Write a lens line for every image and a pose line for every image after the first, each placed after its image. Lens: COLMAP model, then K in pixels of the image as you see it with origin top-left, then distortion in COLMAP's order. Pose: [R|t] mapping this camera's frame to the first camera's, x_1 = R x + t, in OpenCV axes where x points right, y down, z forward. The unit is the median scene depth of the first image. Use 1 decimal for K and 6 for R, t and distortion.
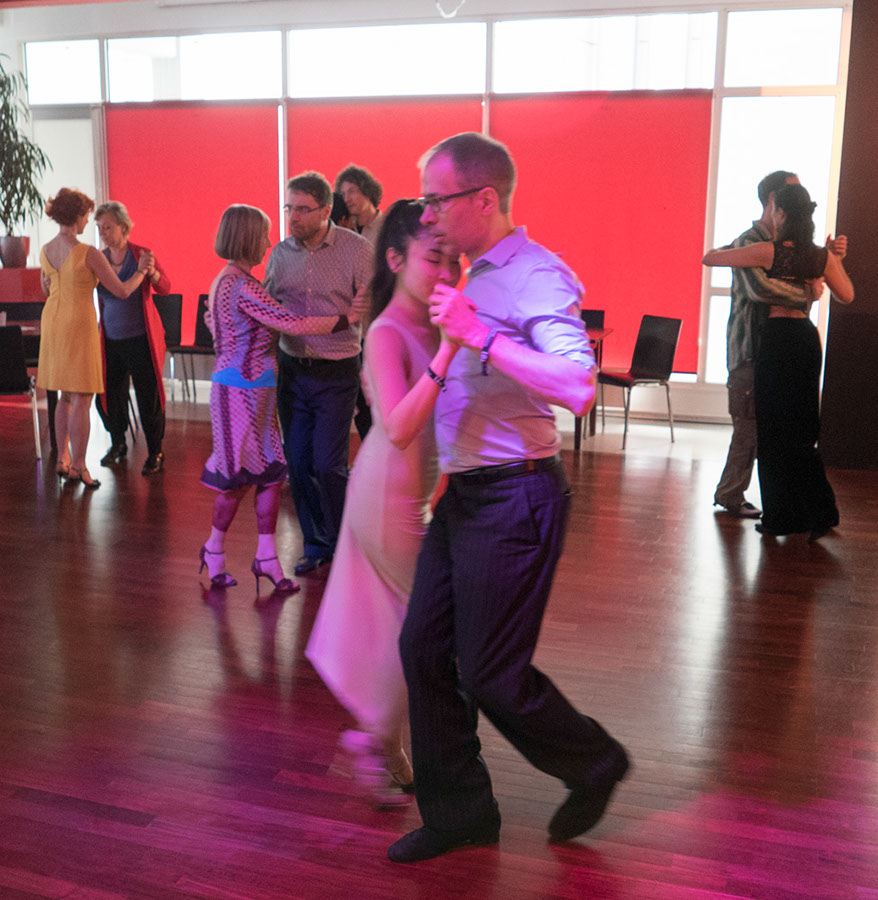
lens RADIAL K [[1054.5, 0, 409.5], [0, 1054.5, 404.1], [0, 0, 1]] dist [0.001572, 0.000000]
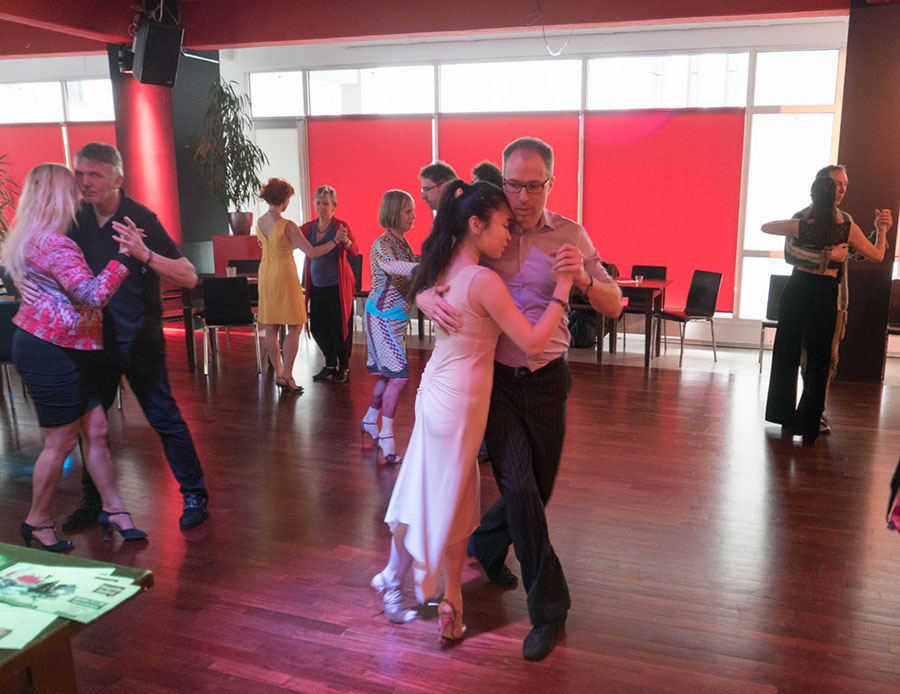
lens RADIAL K [[731.7, 0, 451.1], [0, 731.7, 338.8], [0, 0, 1]] dist [-0.007620, 0.007694]
pose [[0.999995, 0.001891, 0.002479, -0.102479], [-0.001927, 0.999891, 0.014614, -0.007263], [-0.002452, -0.014618, 0.999890, 0.032645]]
